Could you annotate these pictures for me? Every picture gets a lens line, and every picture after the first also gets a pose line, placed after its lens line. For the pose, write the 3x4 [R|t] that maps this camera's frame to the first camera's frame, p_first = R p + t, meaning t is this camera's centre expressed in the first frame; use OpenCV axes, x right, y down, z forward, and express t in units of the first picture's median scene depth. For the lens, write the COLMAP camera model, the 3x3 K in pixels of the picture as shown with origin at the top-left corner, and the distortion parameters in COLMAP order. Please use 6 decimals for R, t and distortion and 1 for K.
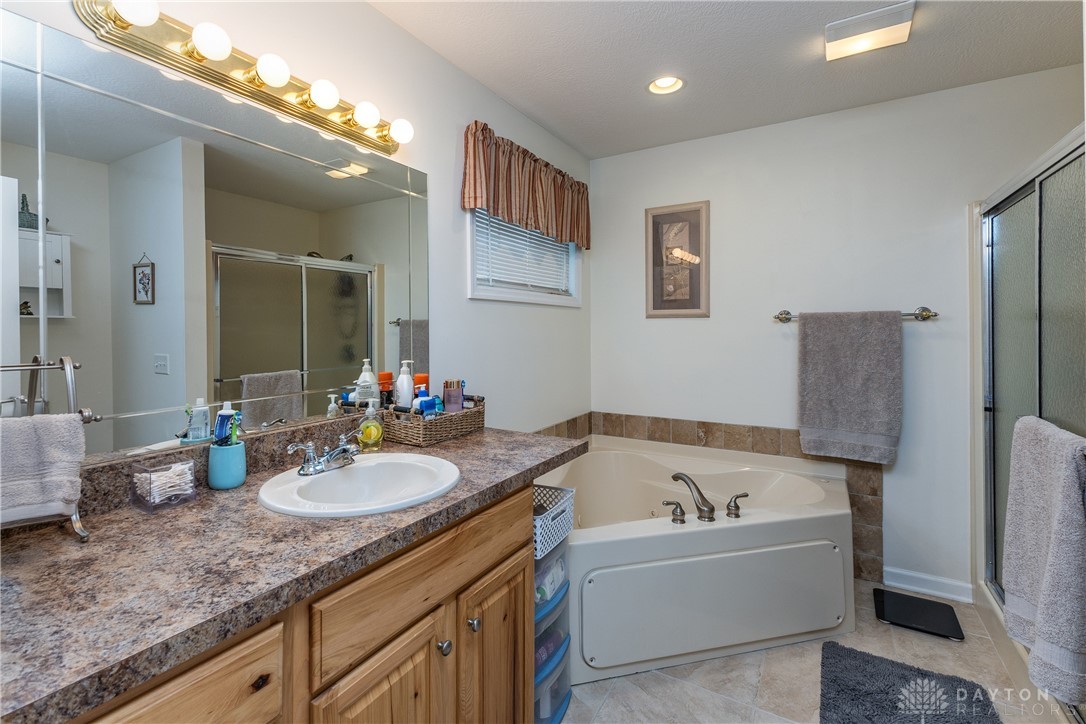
lens RADIAL K [[472.1, 0, 543.2], [0, 472.1, 323.9], [0, 0, 1]] dist [0.013723, -0.000108]
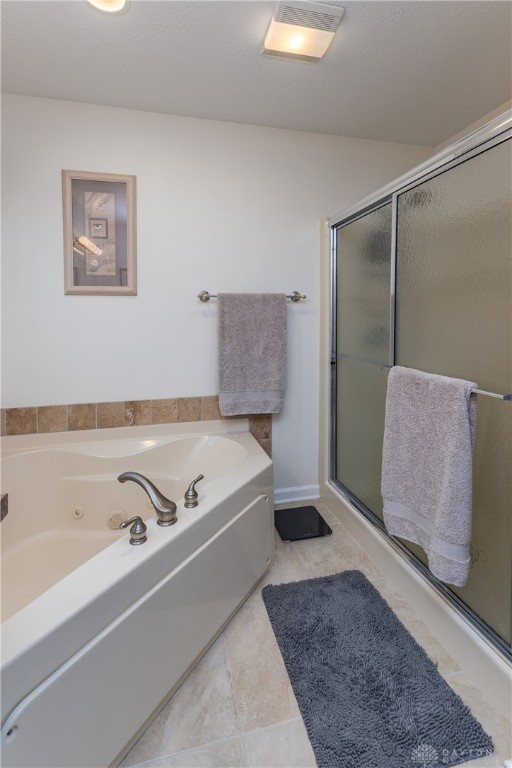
lens RADIAL K [[358.9, 0, 254.9], [0, 358.9, 325.3], [0, 0, 1]] dist [0.010897, -0.000037]
pose [[0.726308, -0.016922, 0.687161, 0.015383], [-0.004738, 0.999550, 0.029623, 0.029946], [-0.687353, -0.024771, 0.725901, 0.339017]]
